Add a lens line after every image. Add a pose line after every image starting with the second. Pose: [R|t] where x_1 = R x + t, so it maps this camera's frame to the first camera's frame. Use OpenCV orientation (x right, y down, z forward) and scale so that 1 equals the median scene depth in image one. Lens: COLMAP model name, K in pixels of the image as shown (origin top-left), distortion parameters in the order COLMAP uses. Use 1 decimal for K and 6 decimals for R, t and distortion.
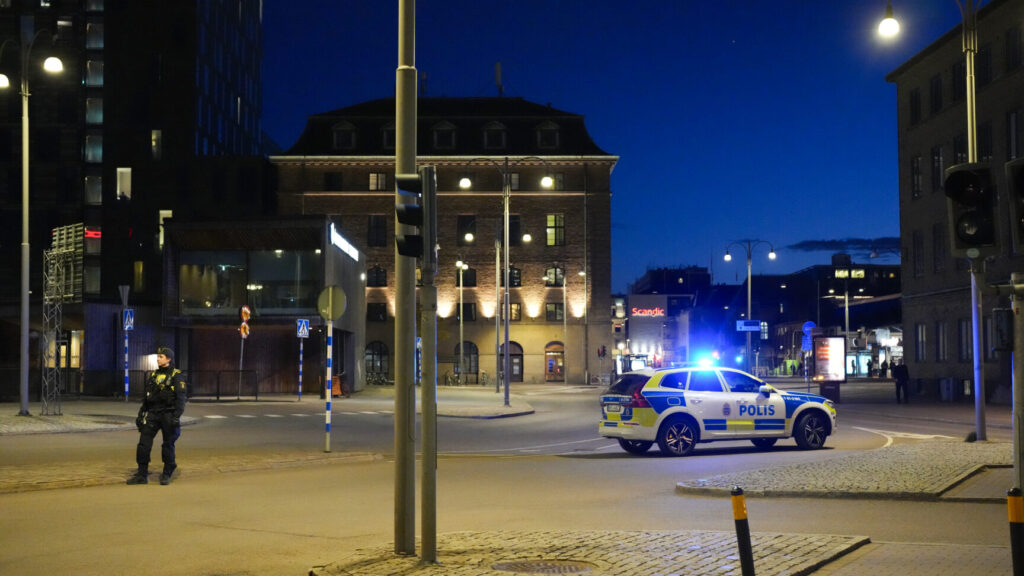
lens RADIAL K [[1534.8, 0, 512.0], [0, 1534.8, 288.0], [0, 0, 1]] dist [0.010411, 0.098489]
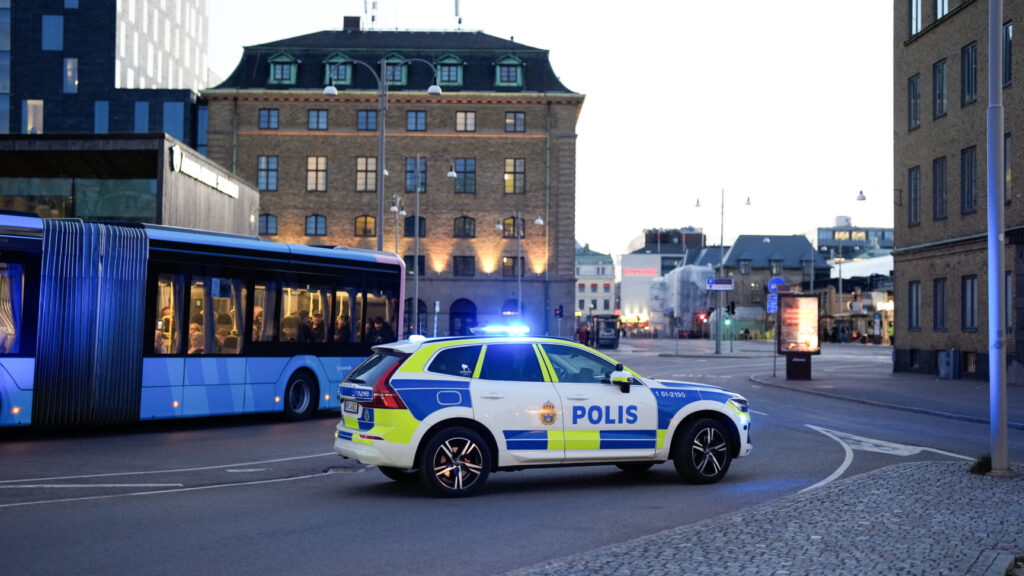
lens RADIAL K [[1394.0, 0, 512.0], [0, 1394.0, 288.0], [0, 0, 1]] dist [-0.010640, -0.021928]
pose [[0.999458, 0.014721, -0.029452, 0.135477], [-0.013987, 0.999590, 0.024989, 0.019720], [0.029808, -0.024564, 0.999254, 0.469750]]
